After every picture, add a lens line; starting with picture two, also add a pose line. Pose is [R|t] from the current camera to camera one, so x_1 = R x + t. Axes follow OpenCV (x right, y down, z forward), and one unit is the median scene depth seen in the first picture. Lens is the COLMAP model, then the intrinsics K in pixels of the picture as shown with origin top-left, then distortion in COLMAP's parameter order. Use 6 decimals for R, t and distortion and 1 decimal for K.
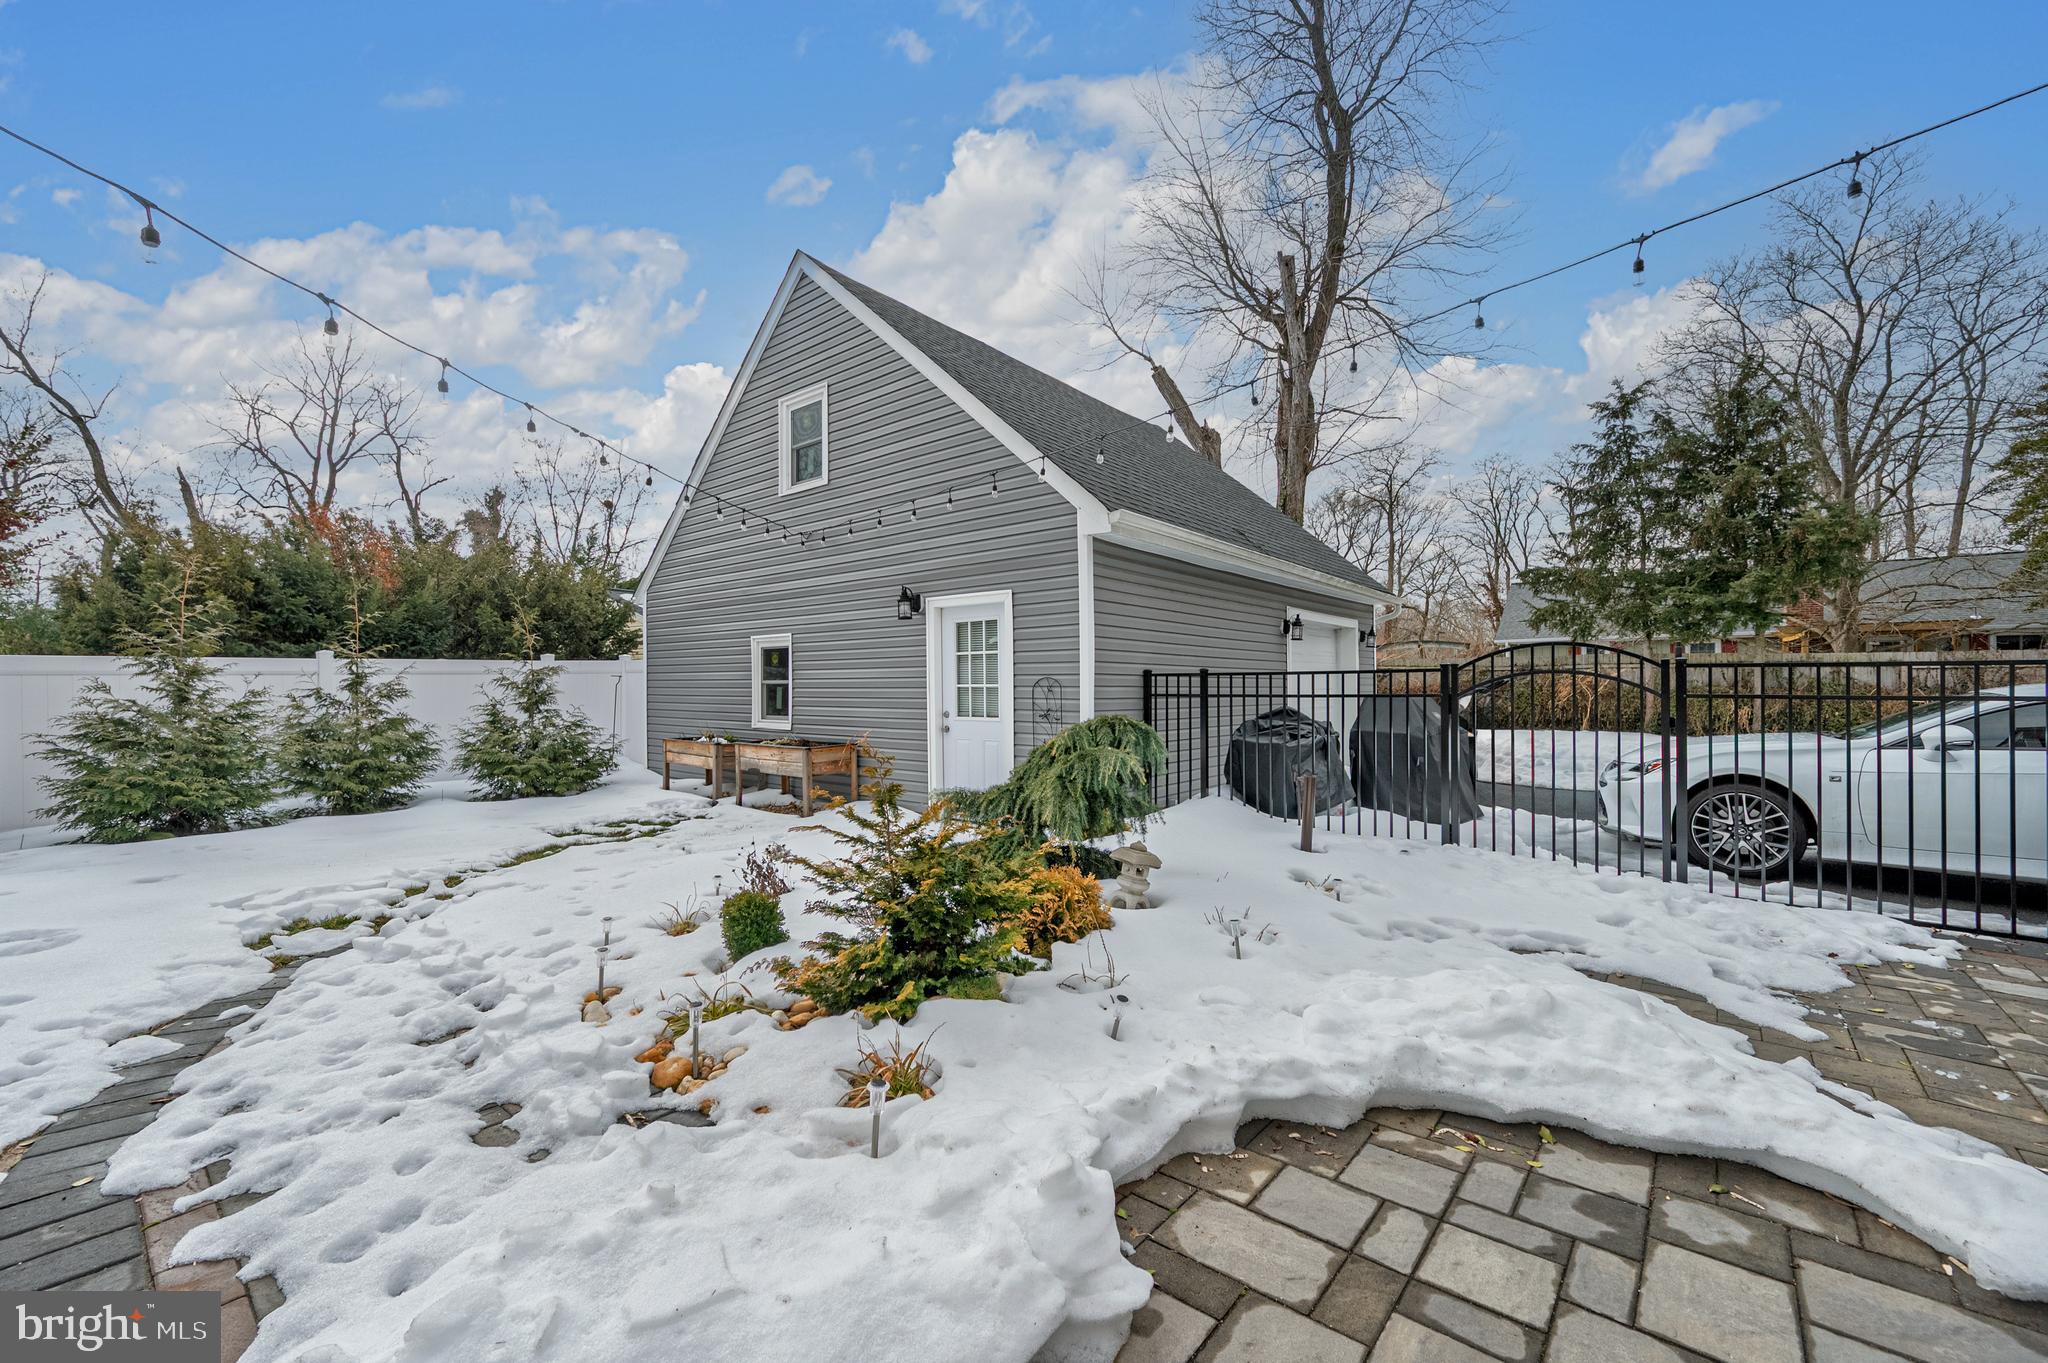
lens RADIAL K [[798.6, 0, 1028.7], [0, 798.6, 688.2], [0, 0, 1]] dist [0.002310, 0.000484]
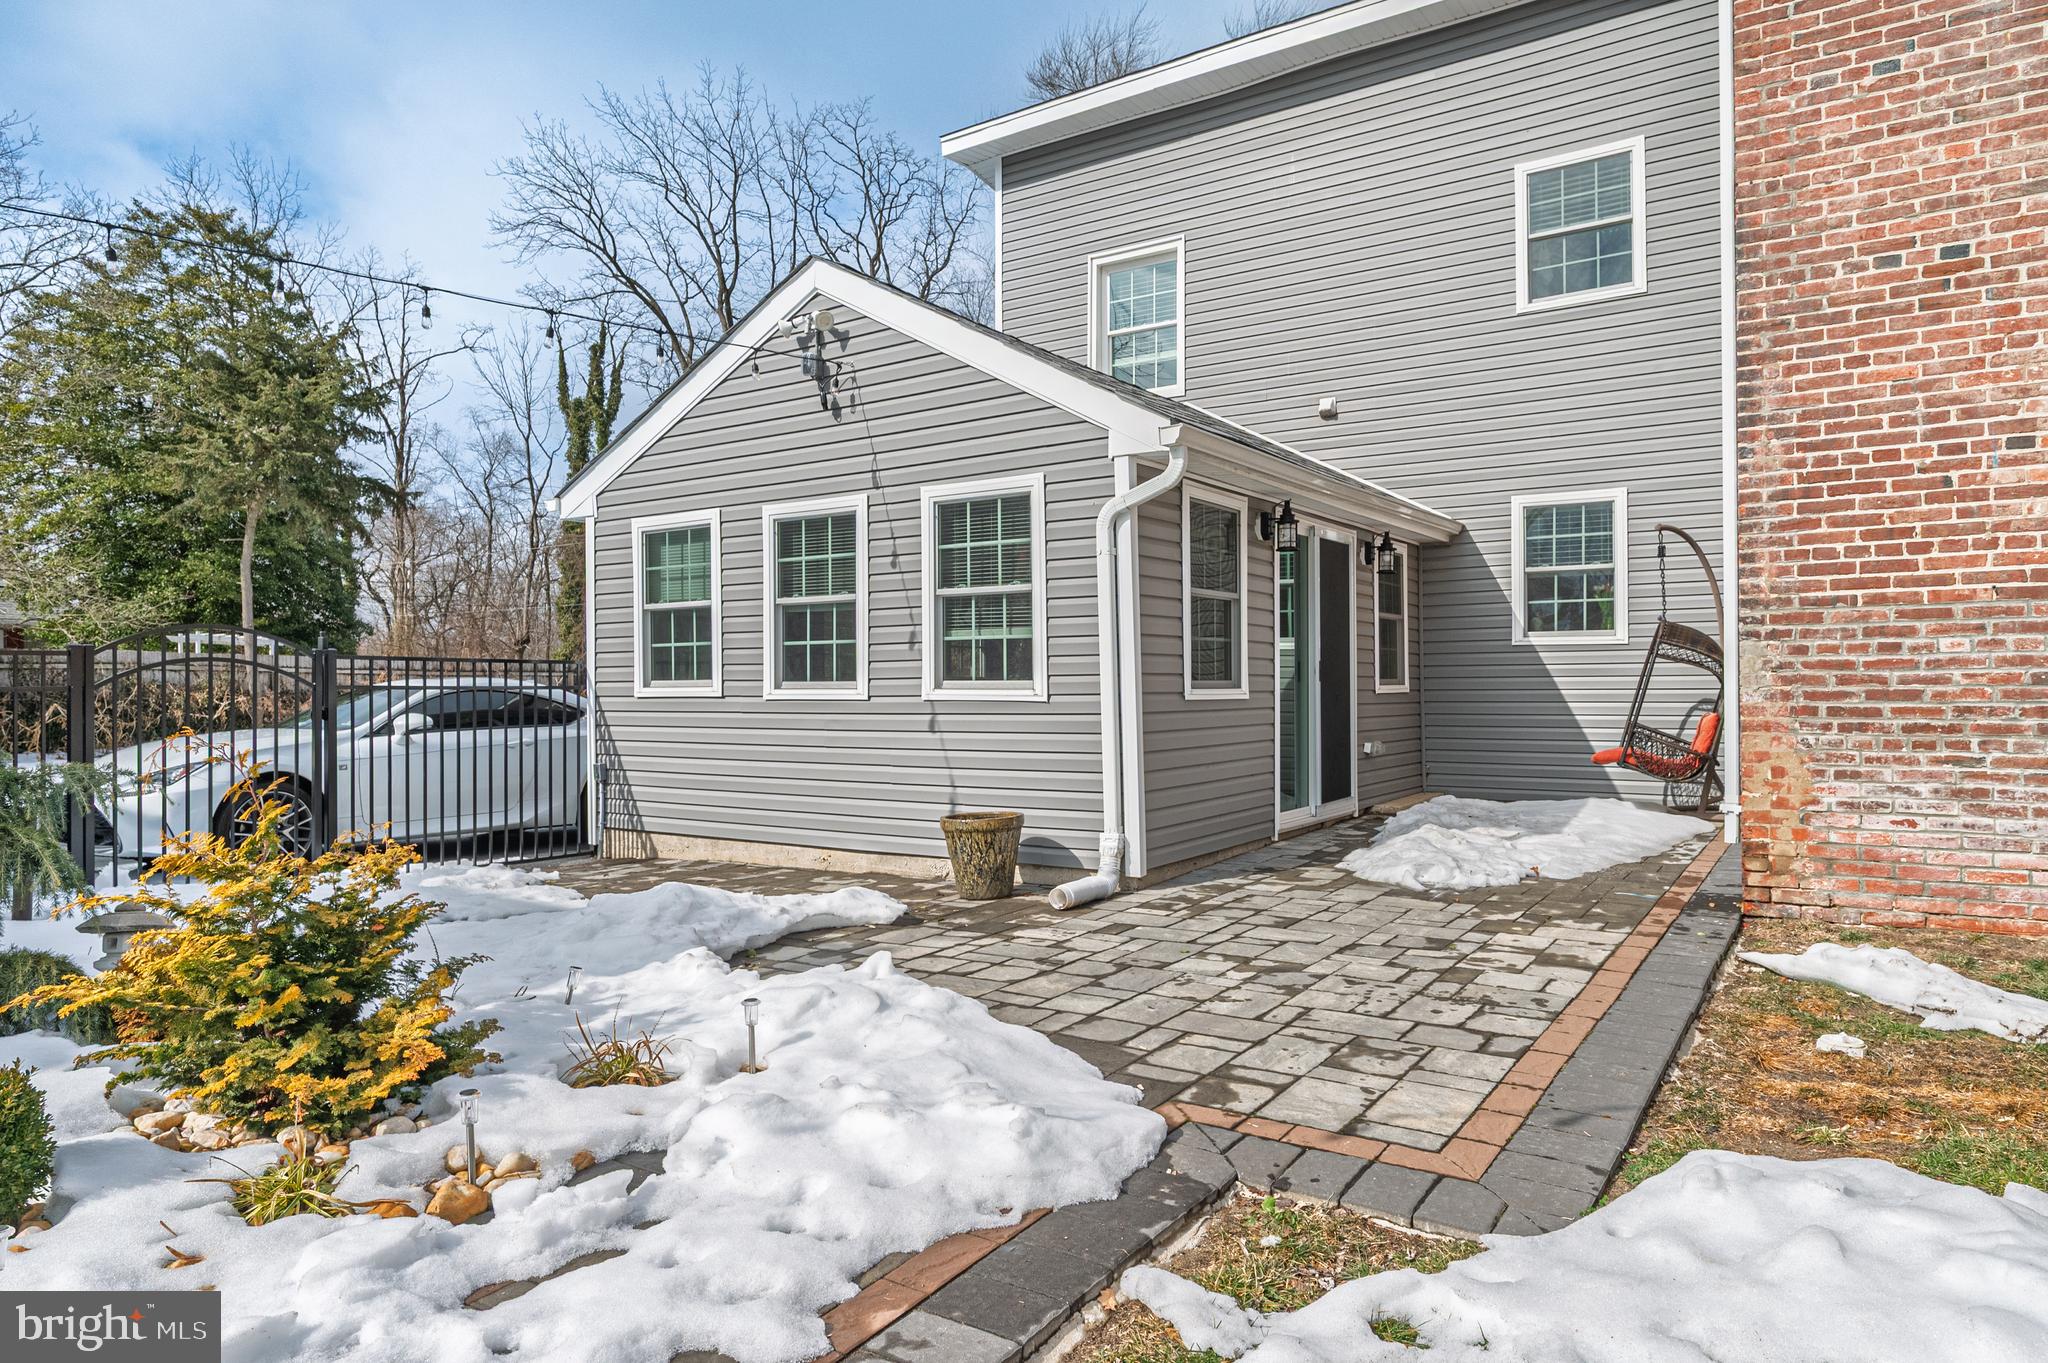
lens RADIAL K [[1245.7, 0, 1024.3], [0, 1245.7, 677.3], [0, 0, 1]] dist [-0.003090, -0.000046]
pose [[-0.079901, 0.002083, 0.996801, -0.719166], [0.000876, 0.999998, -0.002019, -0.000595], [-0.996802, 0.000712, -0.079903, 0.252101]]
